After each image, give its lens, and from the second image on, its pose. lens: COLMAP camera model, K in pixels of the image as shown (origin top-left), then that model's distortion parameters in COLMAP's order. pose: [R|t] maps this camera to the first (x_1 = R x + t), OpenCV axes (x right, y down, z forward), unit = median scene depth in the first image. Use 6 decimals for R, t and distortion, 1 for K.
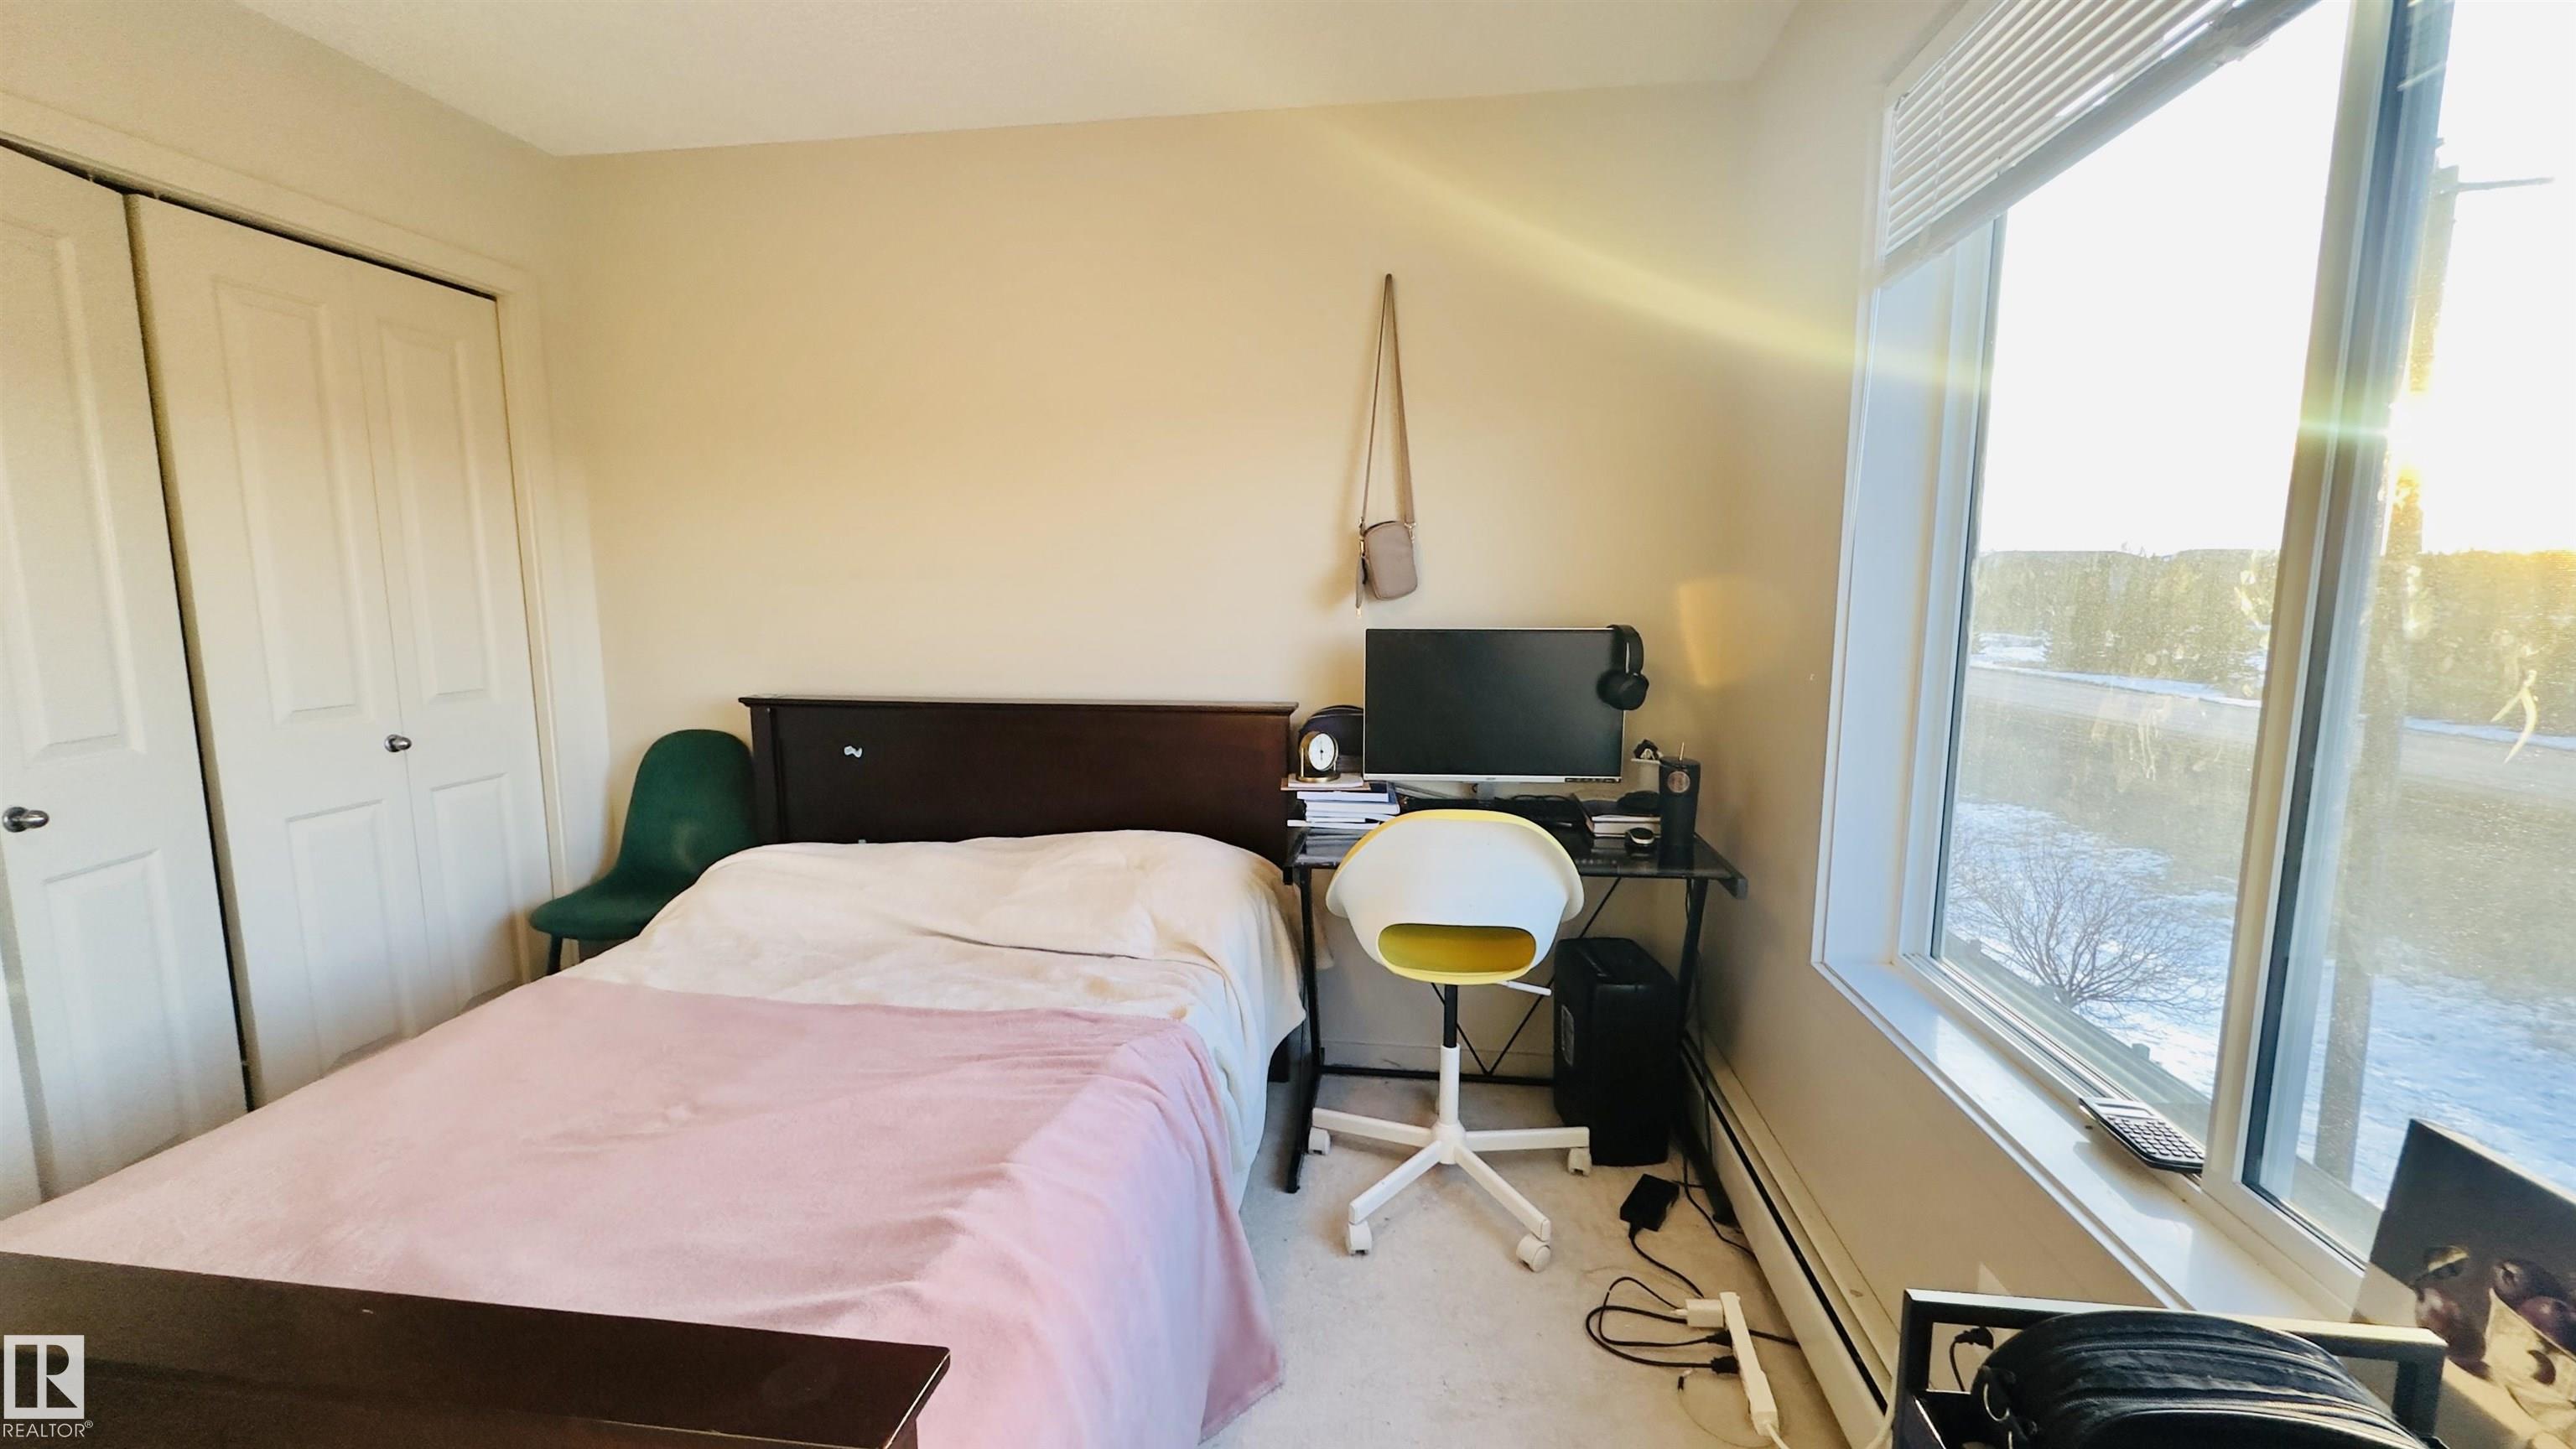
lens RADIAL K [[1027.6, 0, 1278.1], [0, 1027.6, 723.8], [0, 0, 1]] dist [0.000875, 0.000057]
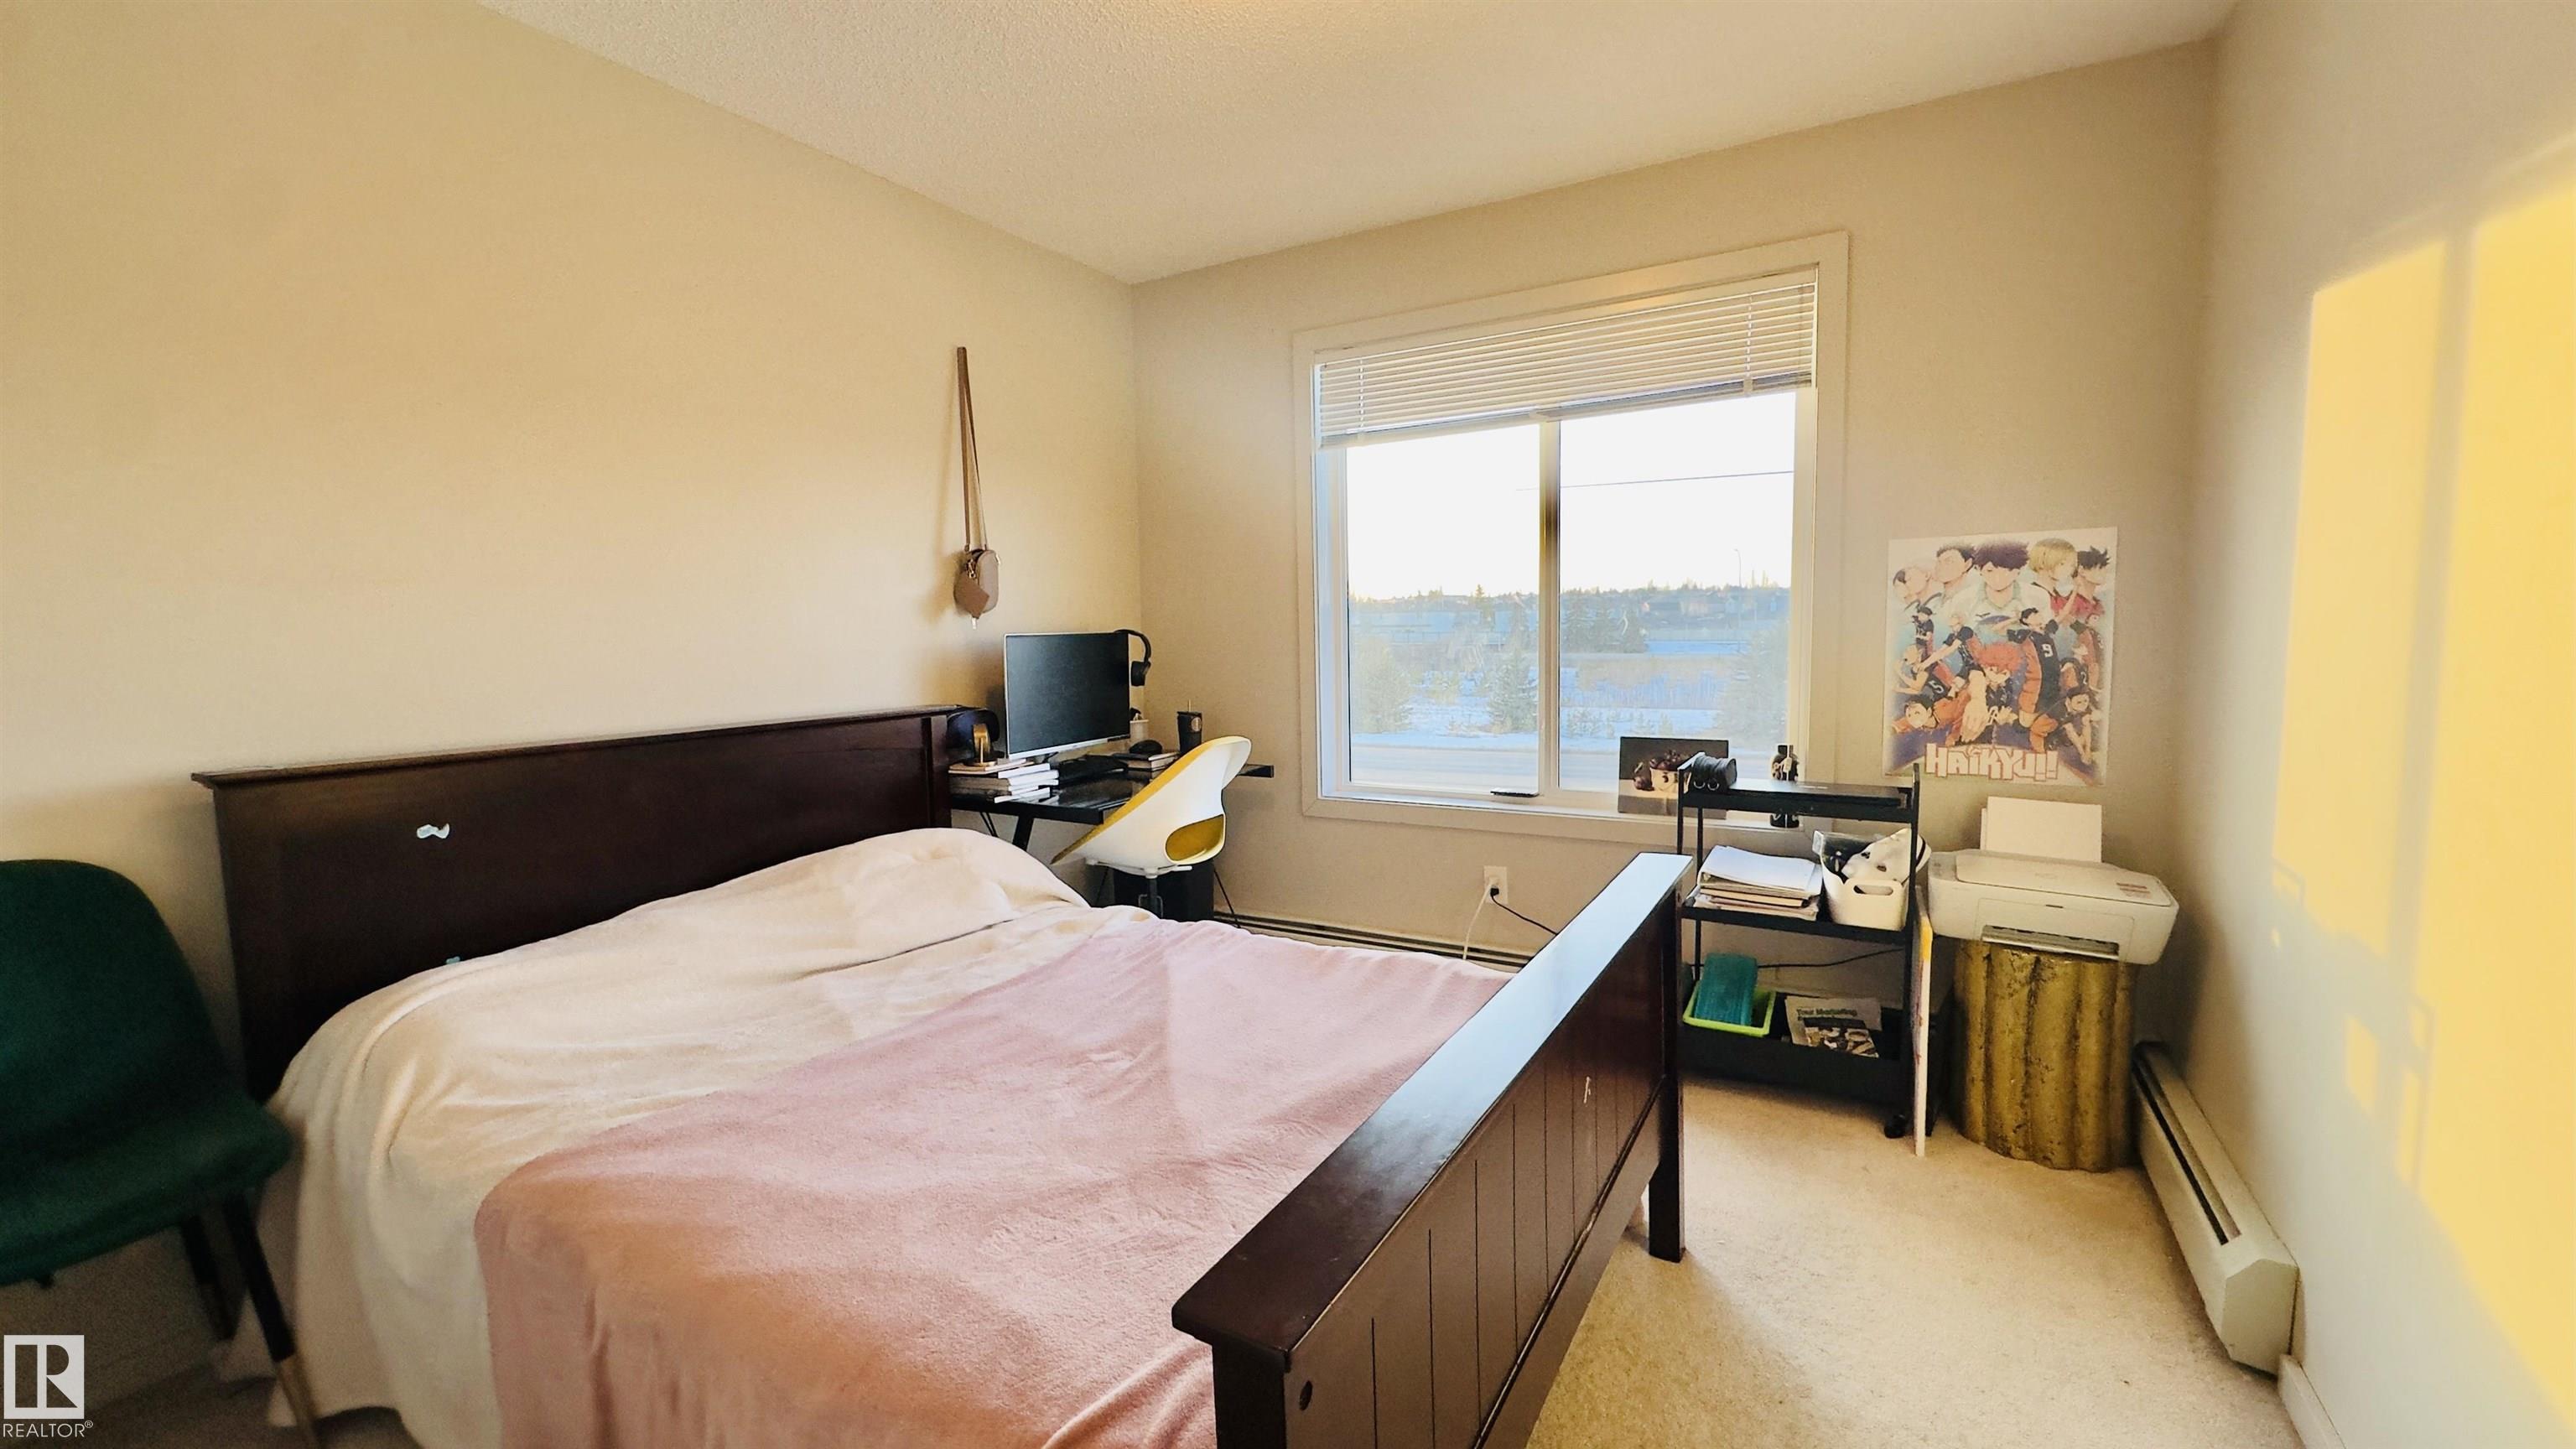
lens RADIAL K [[1027.6, 0, 1286.8], [0, 1027.6, 718.8], [0, 0, 1]] dist [0.000875, 0.000057]
pose [[0.382099, -0.087836, 0.919937, -1.040738], [0.139245, 0.989580, 0.036650, 0.008263], [-0.913570, 0.114093, 0.390348, 0.249963]]
